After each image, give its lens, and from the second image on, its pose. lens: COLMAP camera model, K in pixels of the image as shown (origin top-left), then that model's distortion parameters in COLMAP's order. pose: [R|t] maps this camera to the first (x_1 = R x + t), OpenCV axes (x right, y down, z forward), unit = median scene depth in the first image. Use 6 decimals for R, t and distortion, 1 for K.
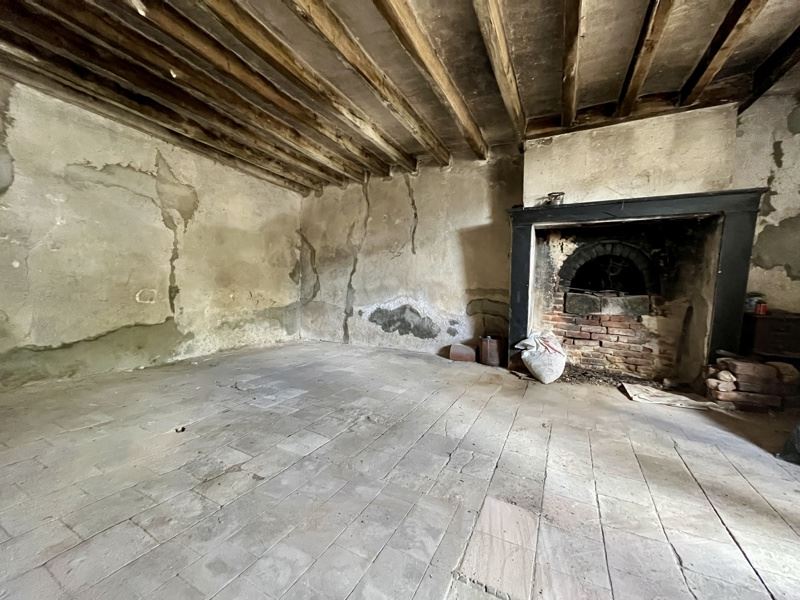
lens RADIAL K [[319.1, 0, 399.9], [0, 319.1, 300.5], [0, 0, 1]] dist [-0.000285, 0.000226]
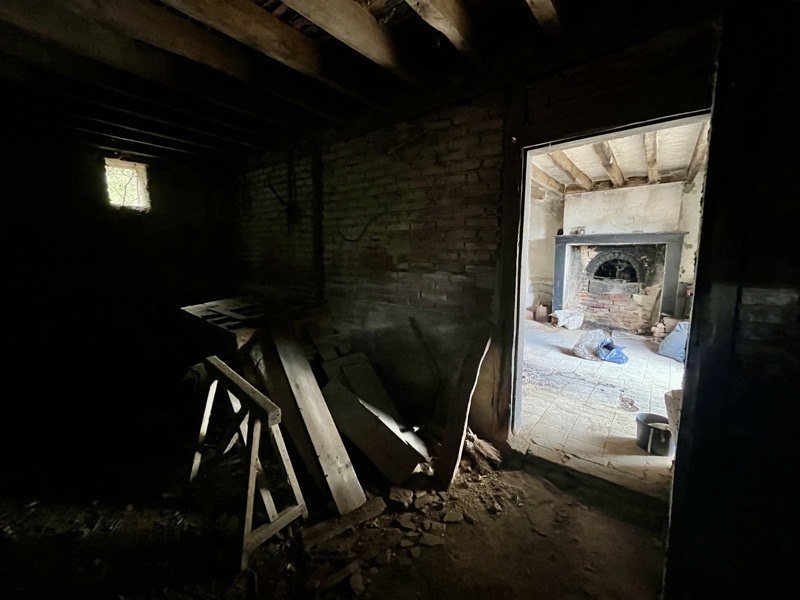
lens RADIAL K [[319.1, 0, 399.8], [0, 319.1, 298.6], [0, 0, 1]] dist [-0.000285, 0.000226]
pose [[0.977259, 0.015650, -0.211469, -0.119026], [0.001868, 0.996599, 0.082383, -0.073619], [0.212039, -0.080904, 0.973906, -0.937616]]
